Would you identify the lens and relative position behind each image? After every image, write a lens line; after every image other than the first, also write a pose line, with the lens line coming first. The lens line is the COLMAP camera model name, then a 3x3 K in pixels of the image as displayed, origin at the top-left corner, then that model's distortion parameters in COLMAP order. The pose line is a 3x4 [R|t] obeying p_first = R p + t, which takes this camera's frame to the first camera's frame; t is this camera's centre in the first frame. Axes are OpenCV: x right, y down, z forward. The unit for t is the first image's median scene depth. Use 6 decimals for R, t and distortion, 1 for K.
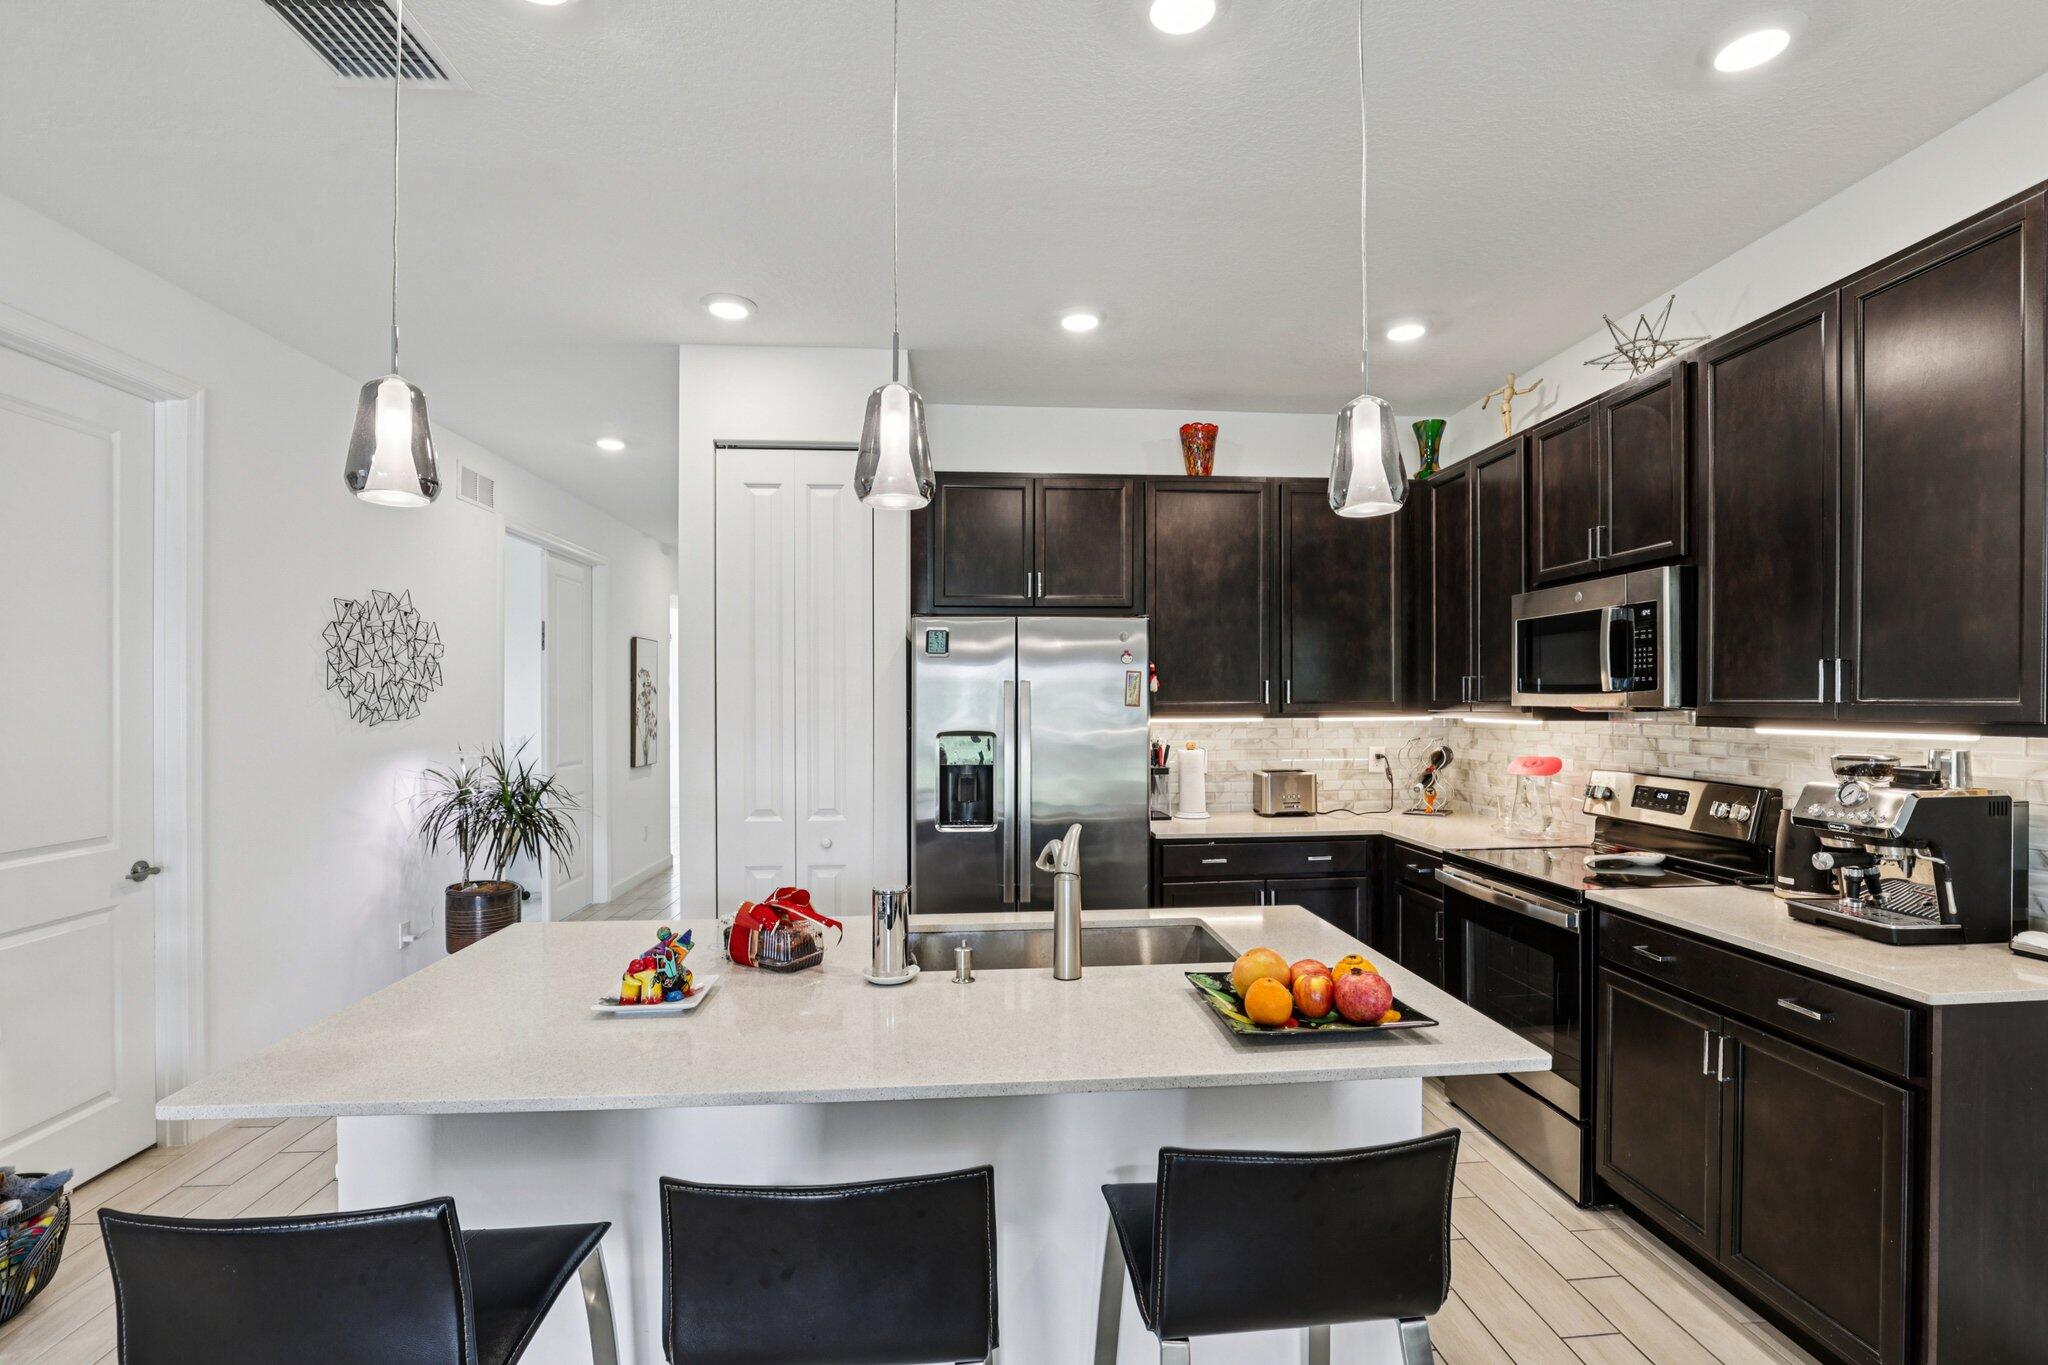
lens RADIAL K [[937.0, 0, 1031.7], [0, 937.0, 698.6], [0, 0, 1]] dist [-0.035043, 0.005145]
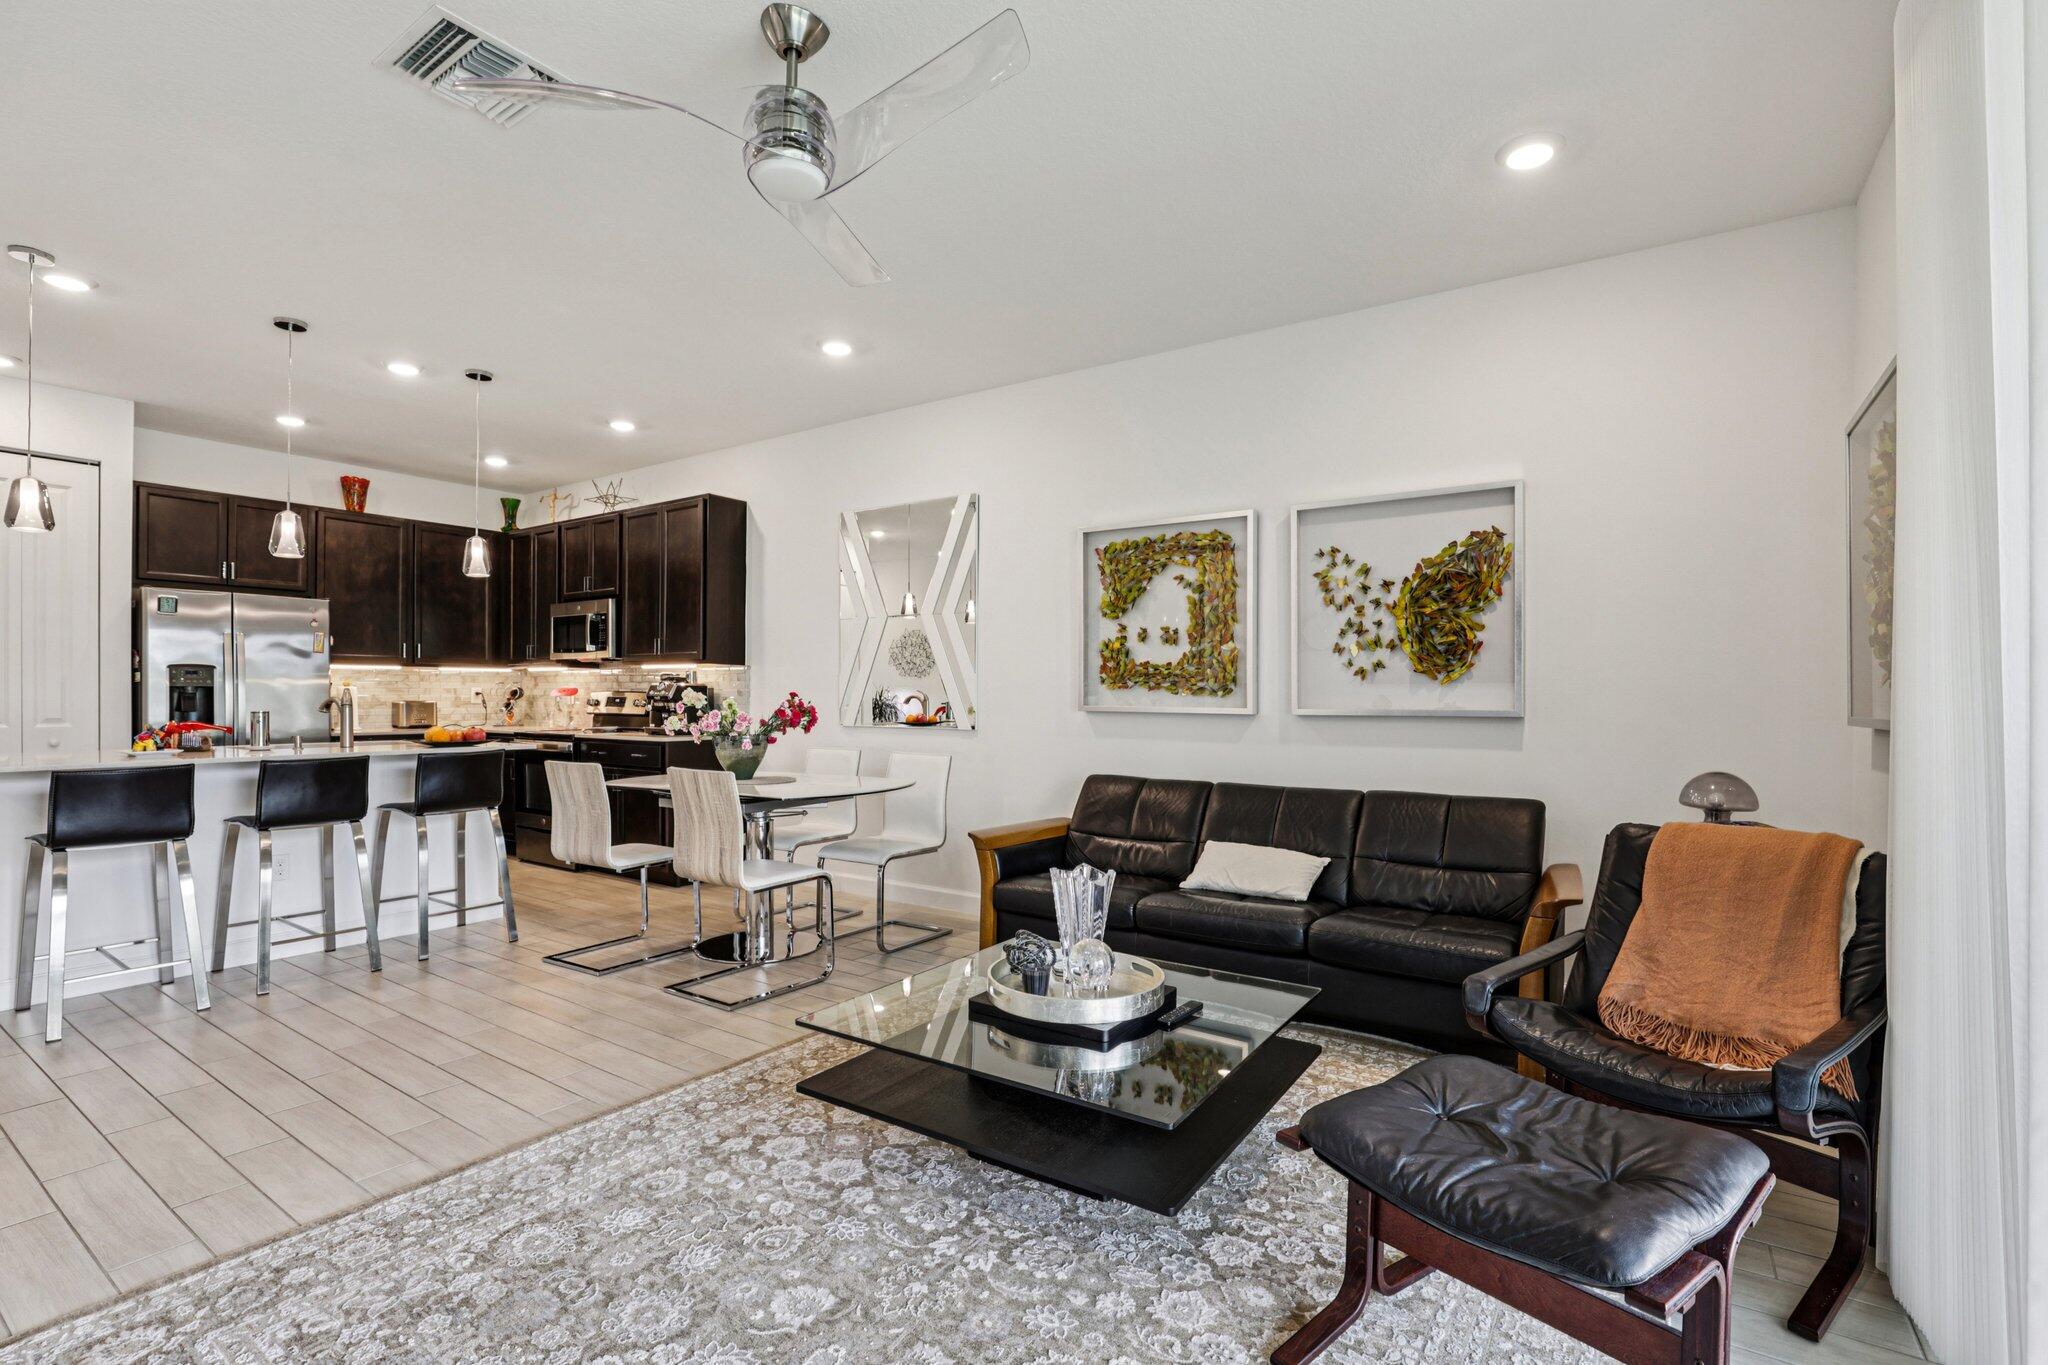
lens RADIAL K [[937.0, 0, 1031.7], [0, 937.0, 698.6], [0, 0, 1]] dist [-0.035043, 0.005145]
pose [[0.620188, 0.003219, 0.784447, -0.344387], [-0.007458, 0.999971, 0.001794, 0.068281], [-0.784418, -0.006963, 0.620193, -0.887999]]
